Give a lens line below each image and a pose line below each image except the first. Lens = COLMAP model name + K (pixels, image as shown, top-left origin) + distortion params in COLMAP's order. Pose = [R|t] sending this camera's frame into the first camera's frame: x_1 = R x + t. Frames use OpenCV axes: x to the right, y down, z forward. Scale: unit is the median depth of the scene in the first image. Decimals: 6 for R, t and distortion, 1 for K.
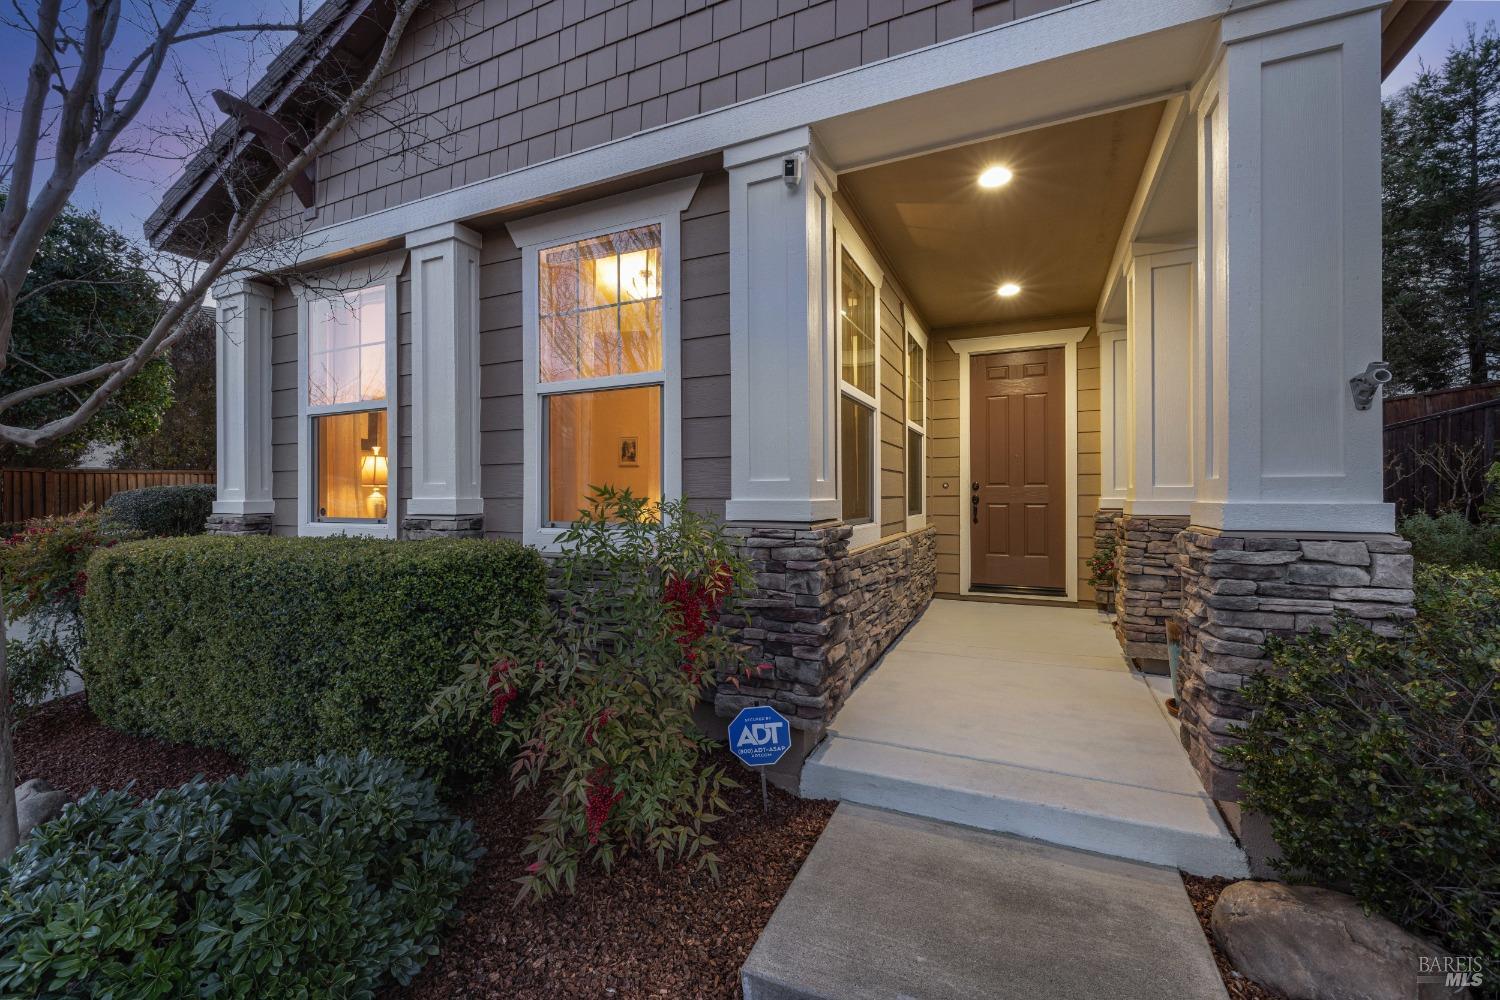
lens RADIAL K [[629.1, 0, 750.1], [0, 629.1, 499.9], [0, 0, 1]] dist [0.000495, -0.000473]
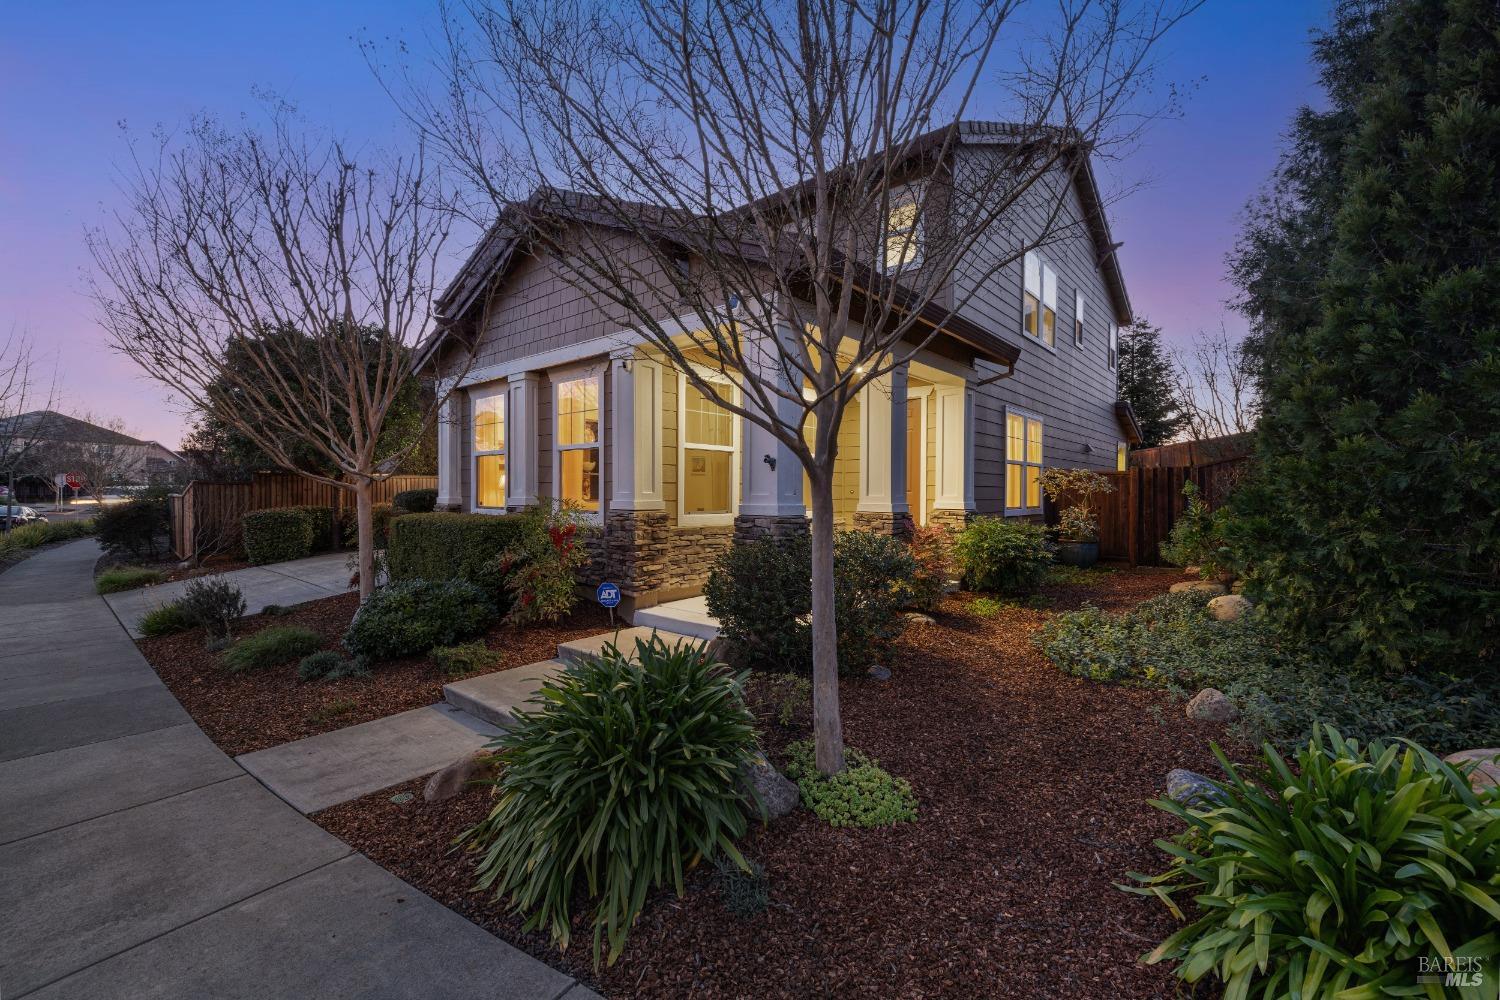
lens RADIAL K [[629.1, 0, 742.9], [0, 629.1, 501.4], [0, 0, 1]] dist [0.000495, -0.000473]
pose [[0.961306, 0.013658, -0.275143, 0.856554], [-0.011374, 0.999886, 0.009897, -0.019792], [0.275247, -0.006385, 0.961352, -0.888495]]
